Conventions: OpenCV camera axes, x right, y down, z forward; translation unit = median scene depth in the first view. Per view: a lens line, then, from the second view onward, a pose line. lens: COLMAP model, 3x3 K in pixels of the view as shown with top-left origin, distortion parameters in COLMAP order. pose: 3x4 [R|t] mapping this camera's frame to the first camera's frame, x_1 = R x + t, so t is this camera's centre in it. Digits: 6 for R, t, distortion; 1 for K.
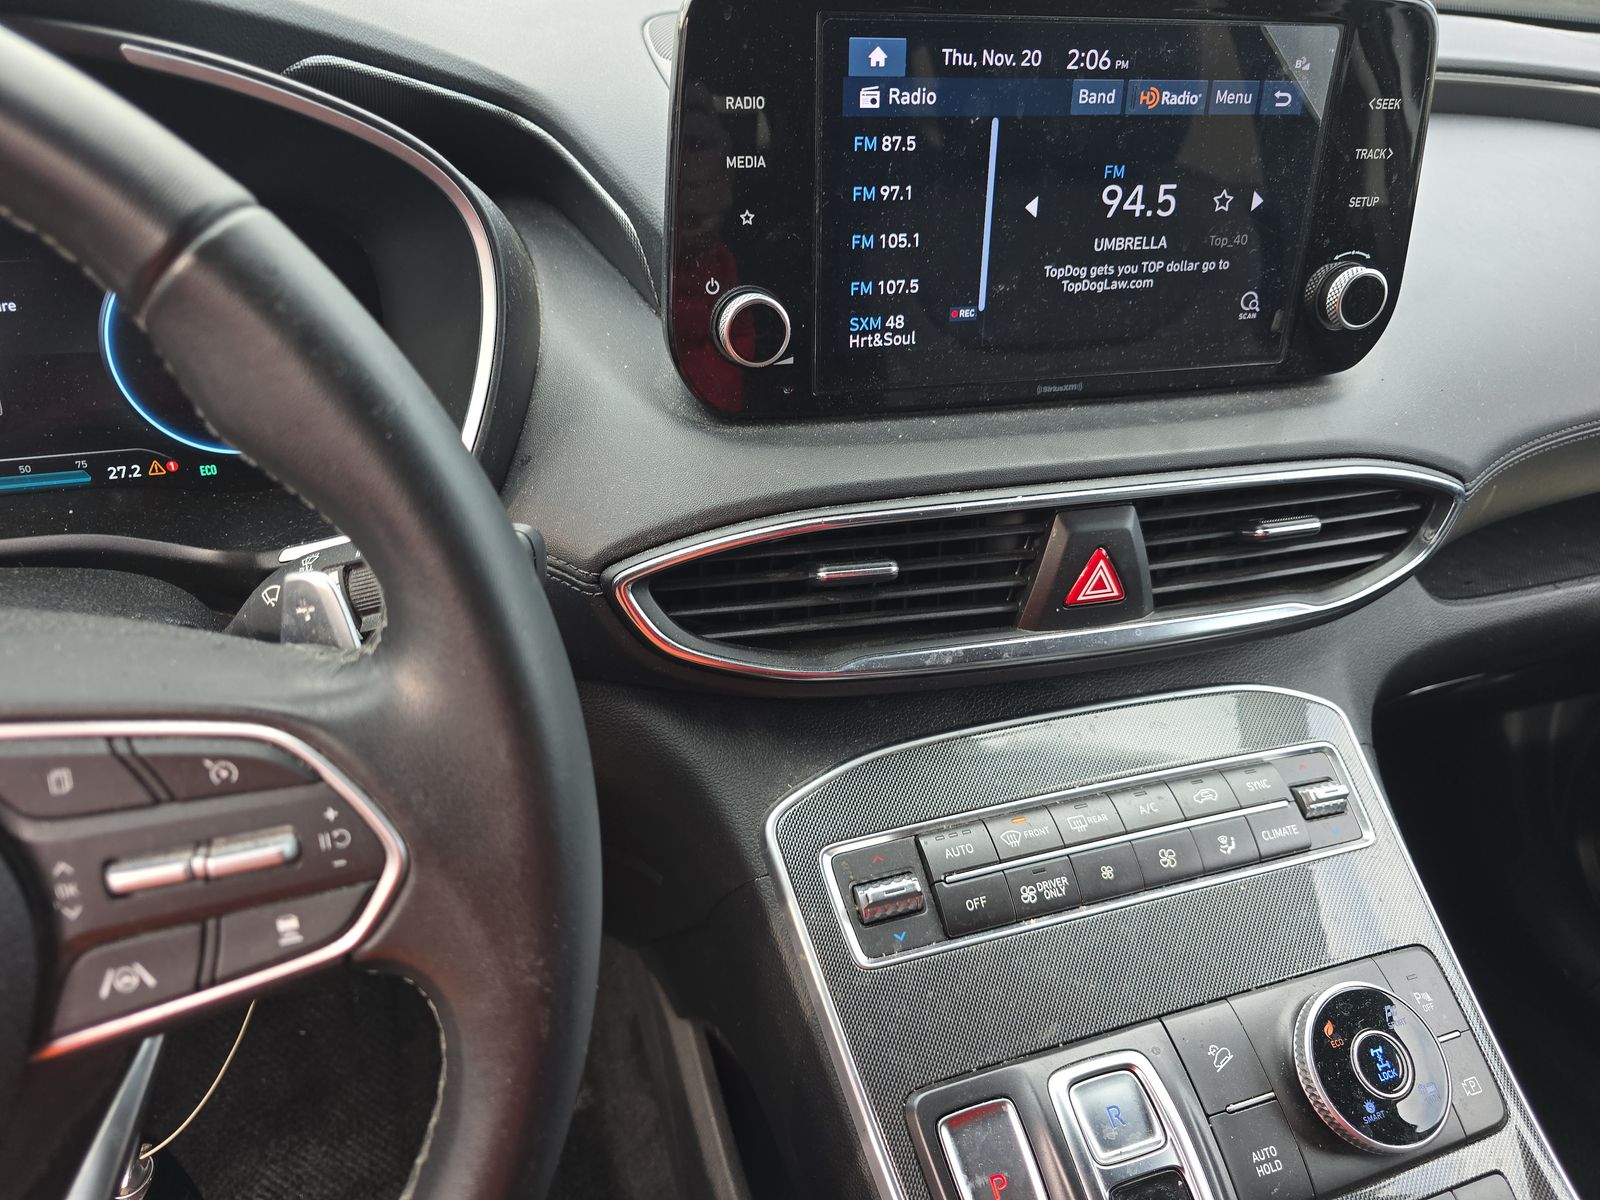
lens RADIAL K [[1098.9, 0, 800.0], [0, 1098.9, 600.0], [0, 0, 1]] dist [0.028467, -0.039543]
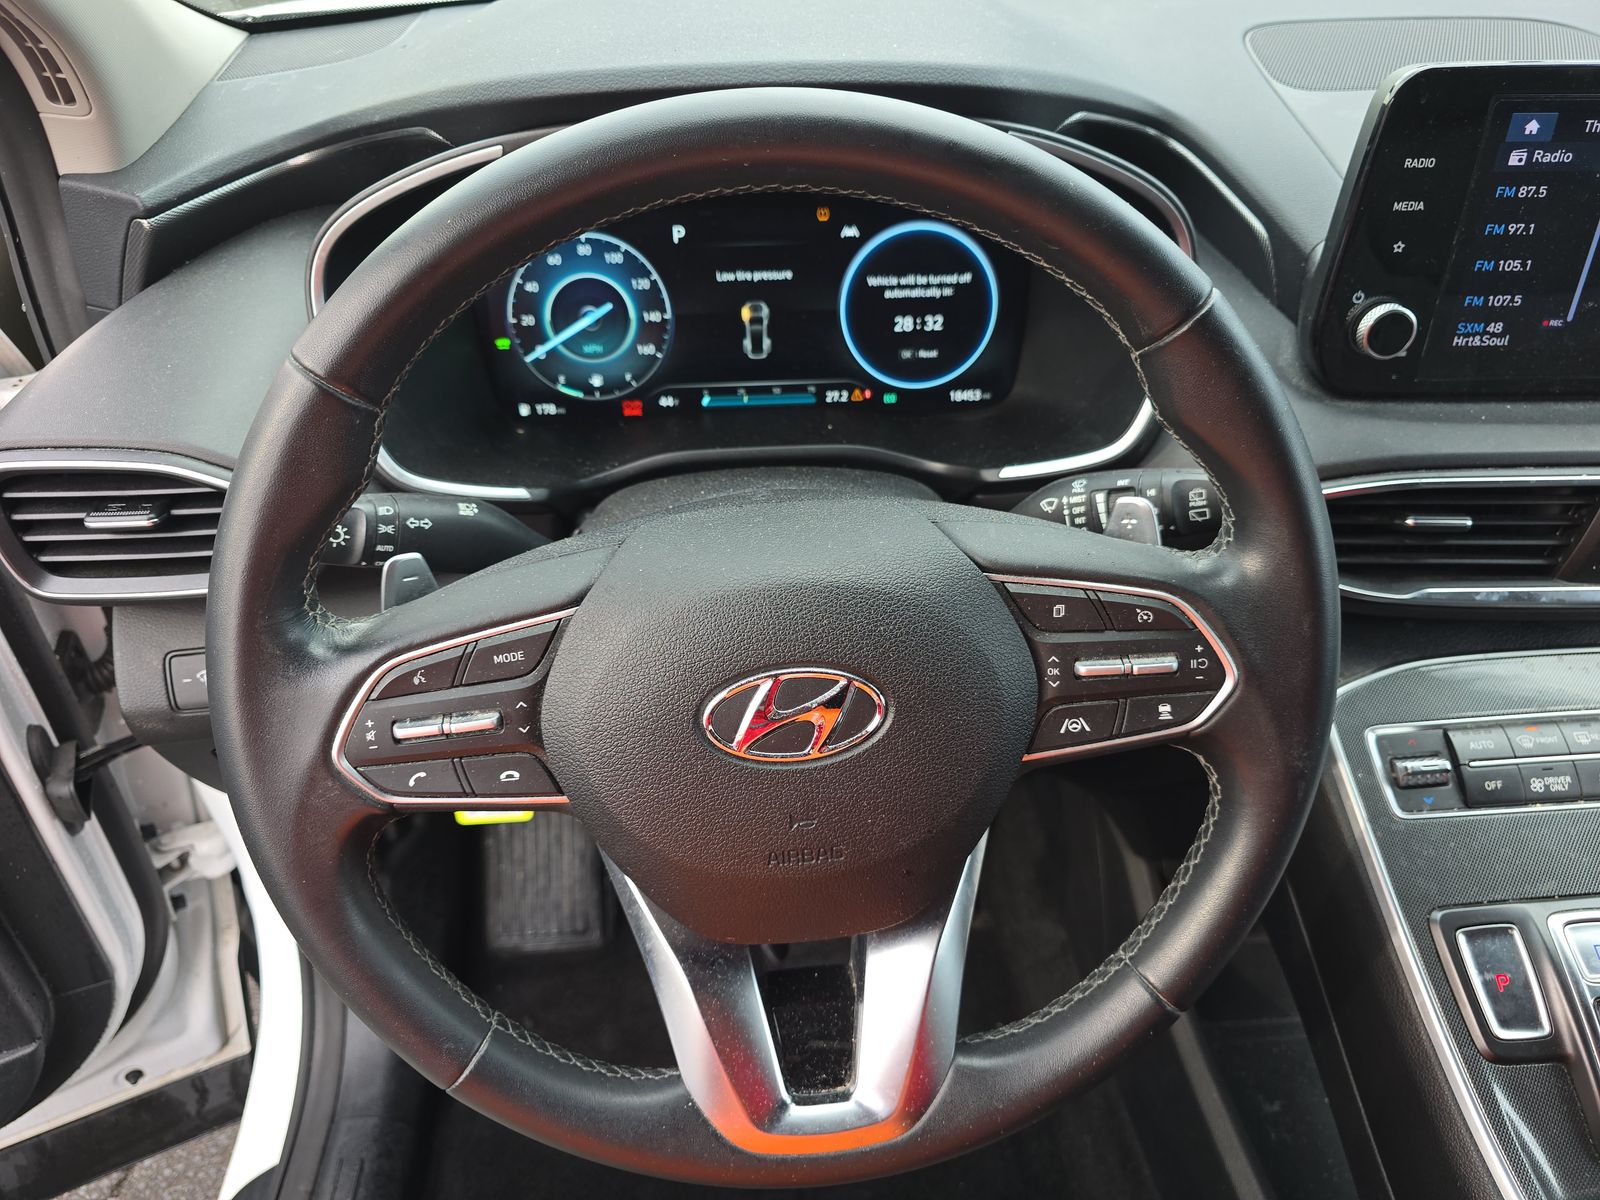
lens RADIAL K [[1098.9, 0, 800.0], [0, 1098.9, 600.0], [0, 0, 1]] dist [0.028467, -0.039543]
pose [[0.966626, 0.114670, -0.229095, -0.368941], [-0.093359, 0.990412, 0.101826, 0.002497], [0.238575, -0.077040, 0.968064, -0.454144]]
